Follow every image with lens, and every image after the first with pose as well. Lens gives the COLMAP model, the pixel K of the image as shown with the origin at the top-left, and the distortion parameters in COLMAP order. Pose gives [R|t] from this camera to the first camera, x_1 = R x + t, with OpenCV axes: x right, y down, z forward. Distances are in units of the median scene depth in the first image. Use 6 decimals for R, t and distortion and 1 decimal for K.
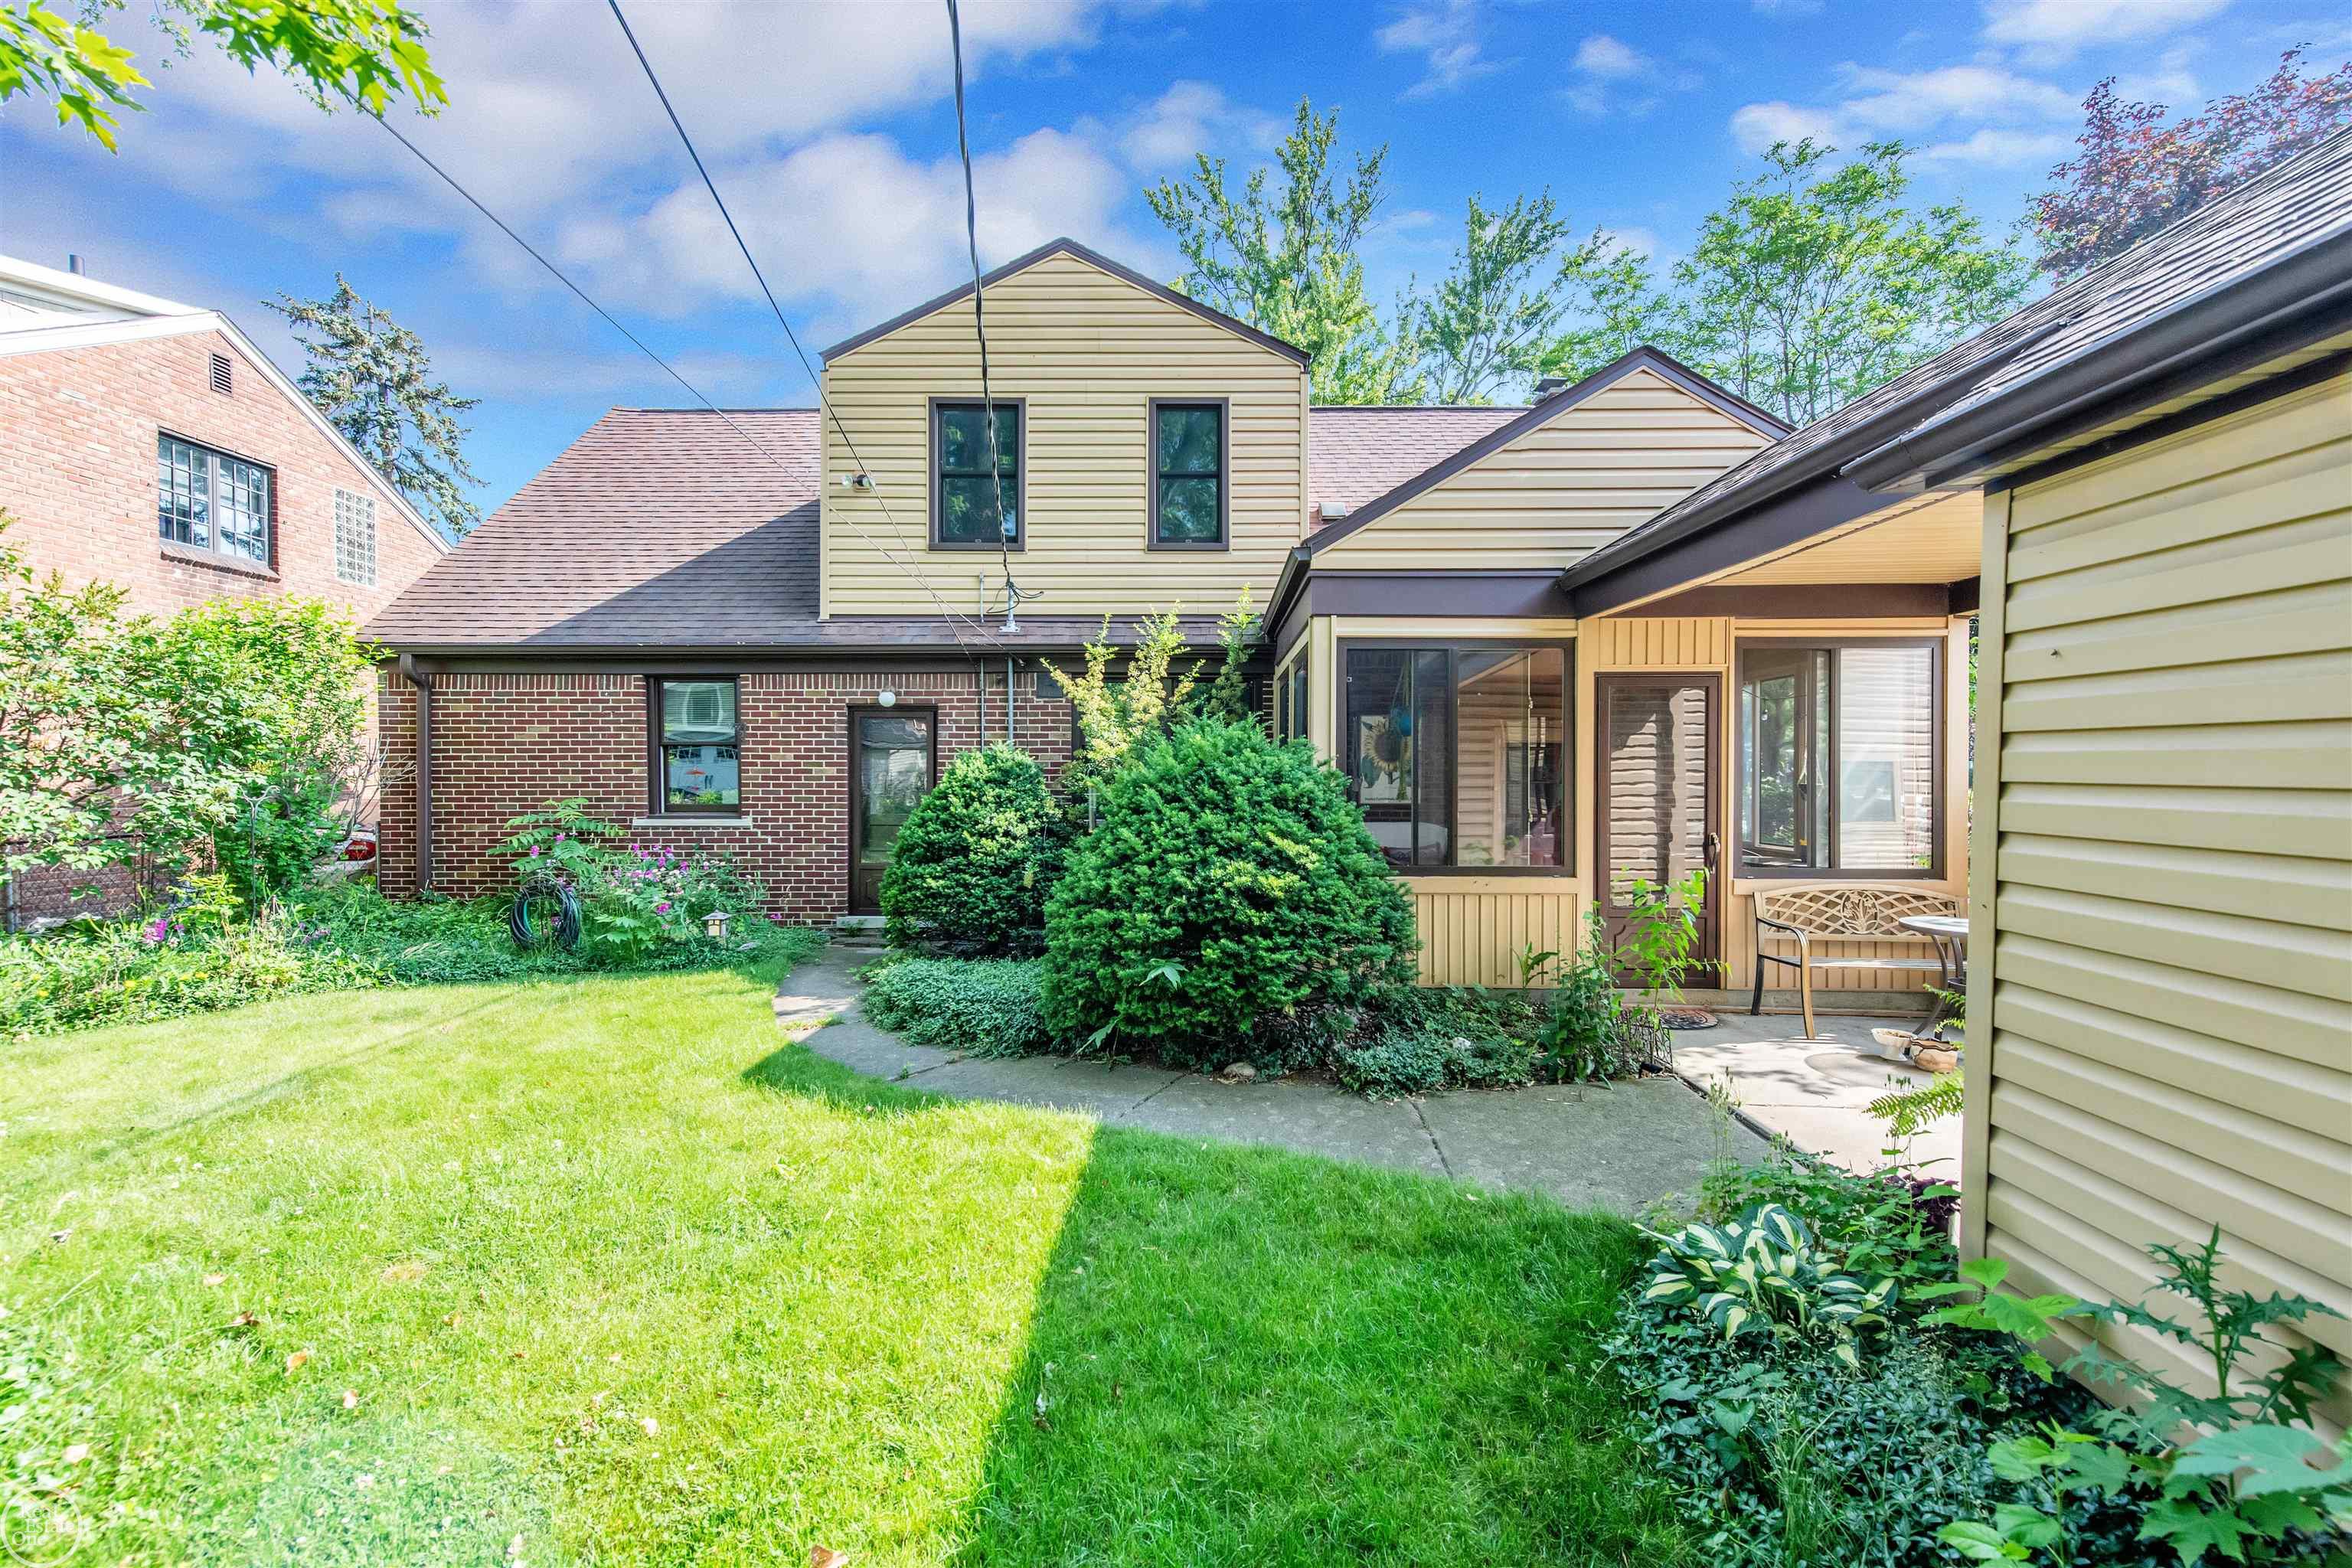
lens RADIAL K [[935.7, 0, 1170.2], [0, 935.7, 780.4], [0, 0, 1]] dist [0.003879, 0.000077]
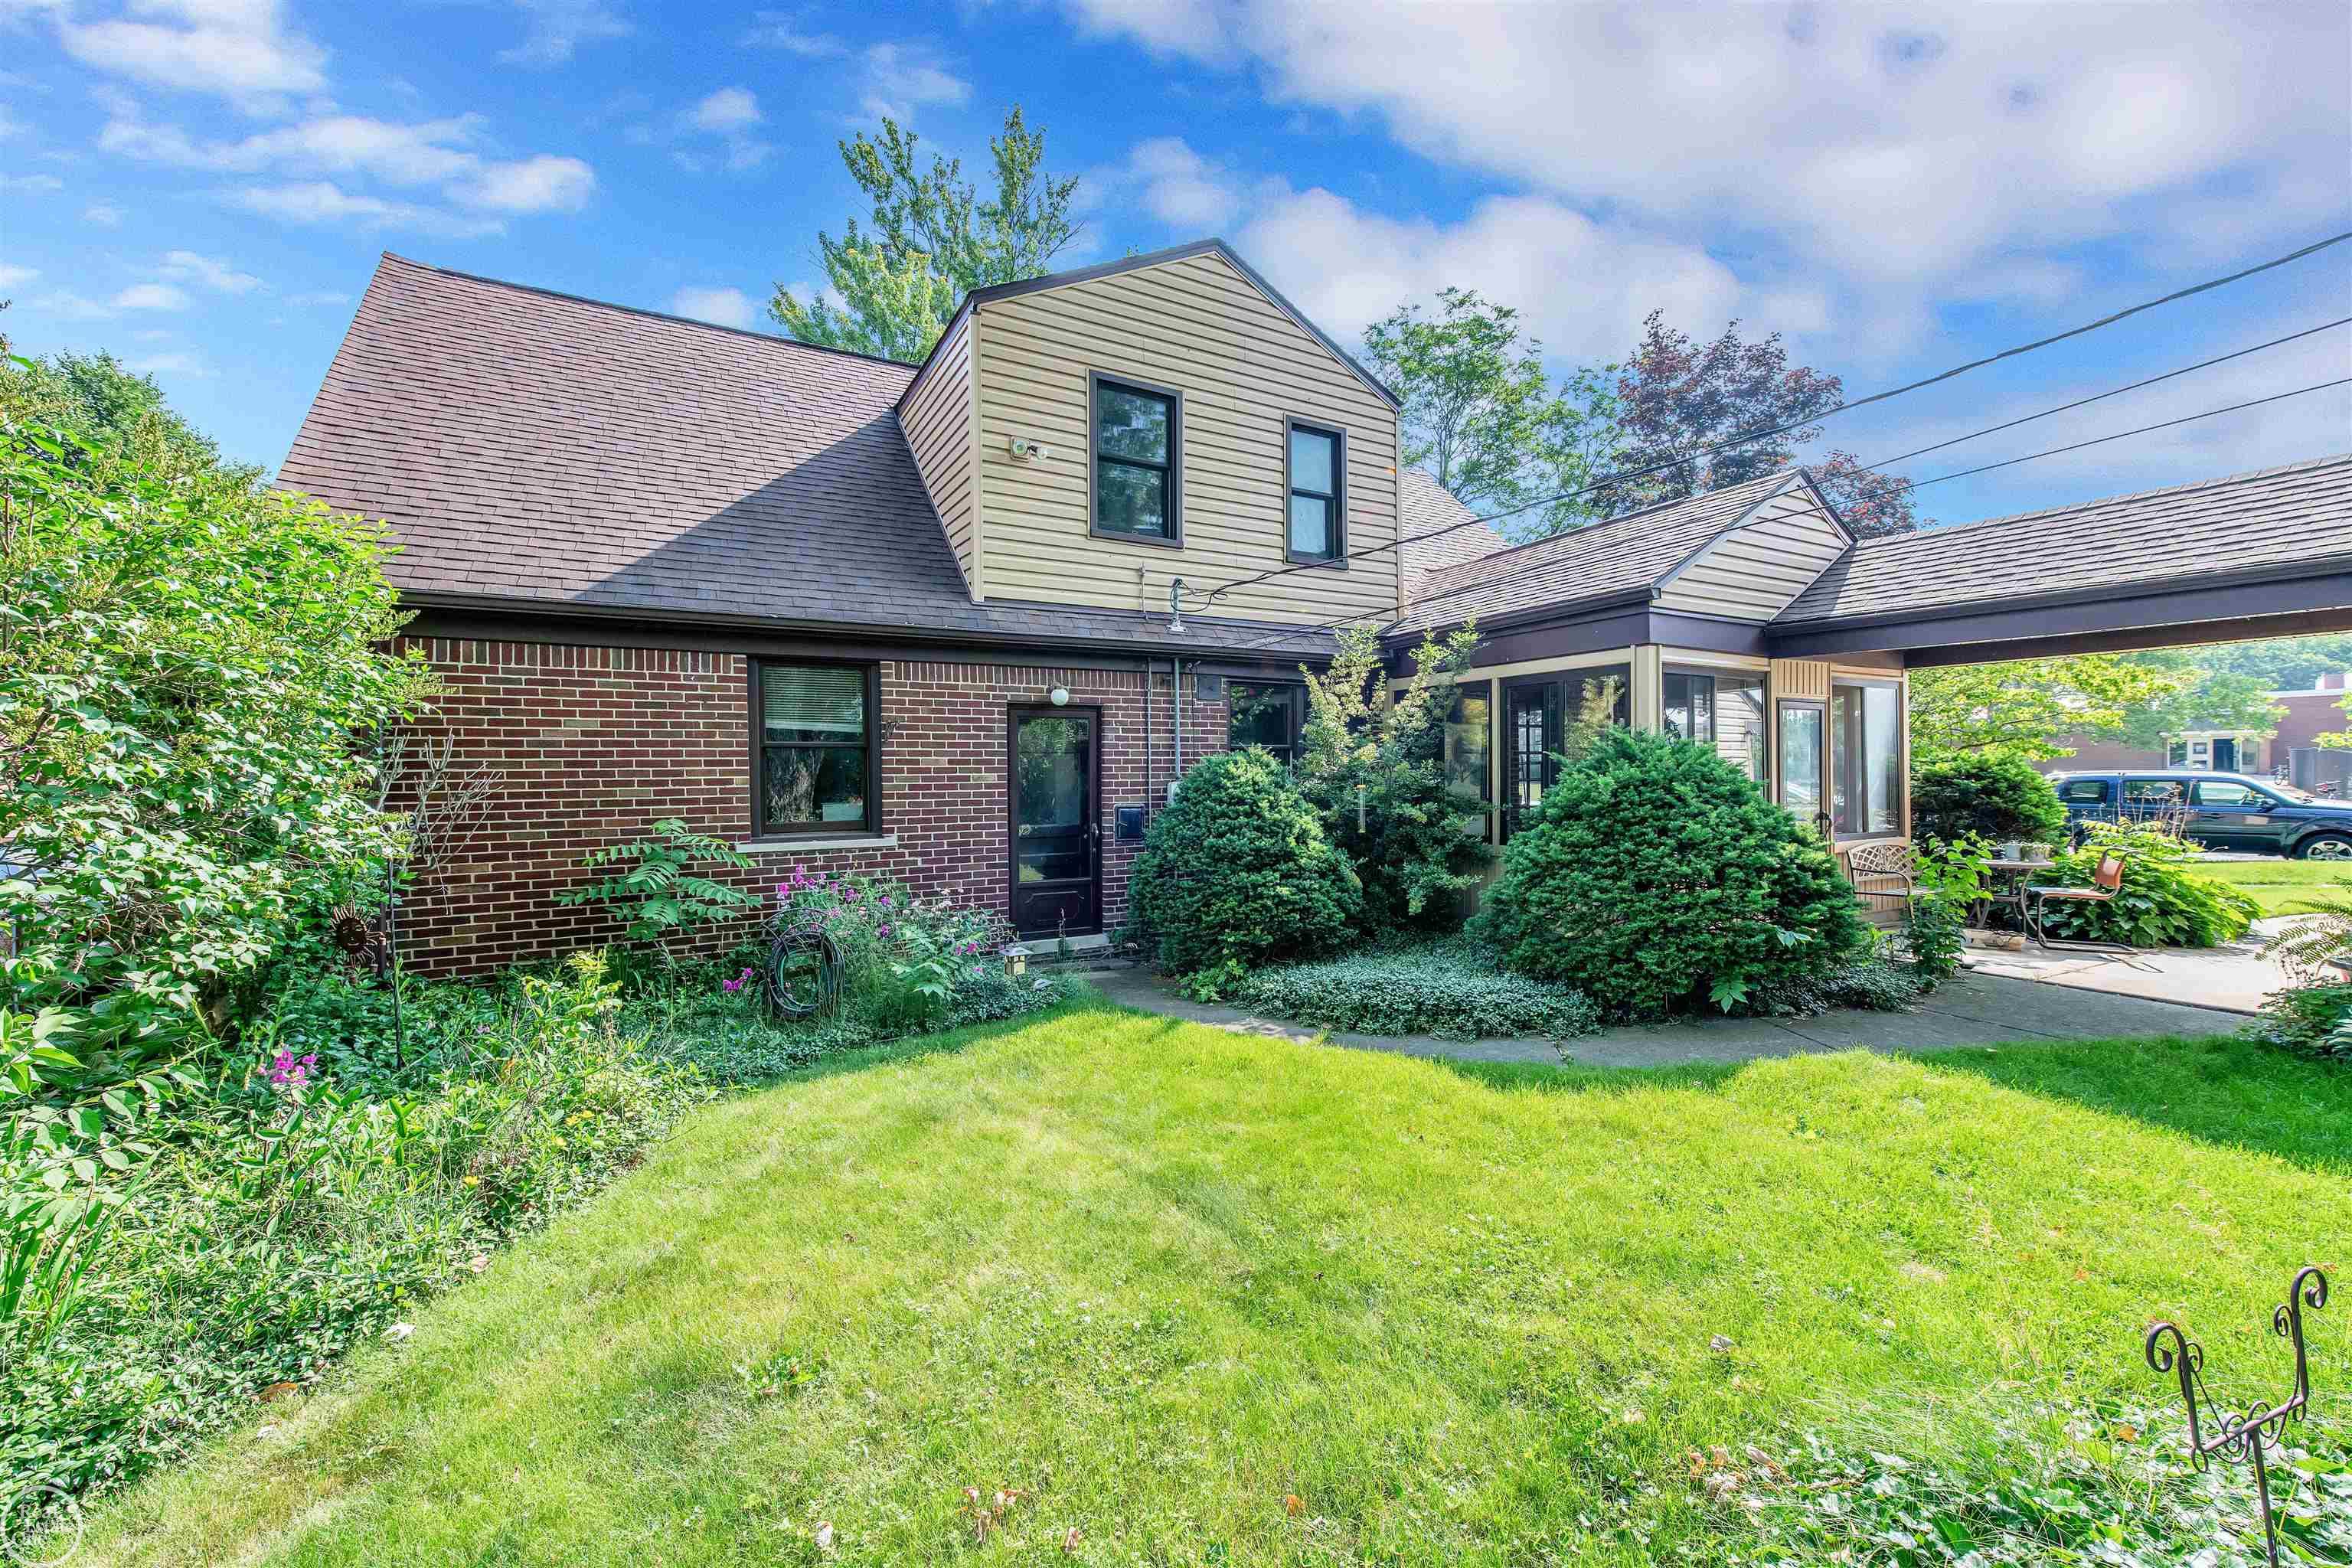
lens RADIAL K [[935.7, 0, 1165.4], [0, 935.7, 777.6], [0, 0, 1]] dist [0.003879, 0.000077]
pose [[0.862007, -0.011550, 0.506765, -0.662024], [0.015957, 0.999863, -0.004355, -0.004134], [-0.506646, 0.011840, 0.862073, 0.174790]]
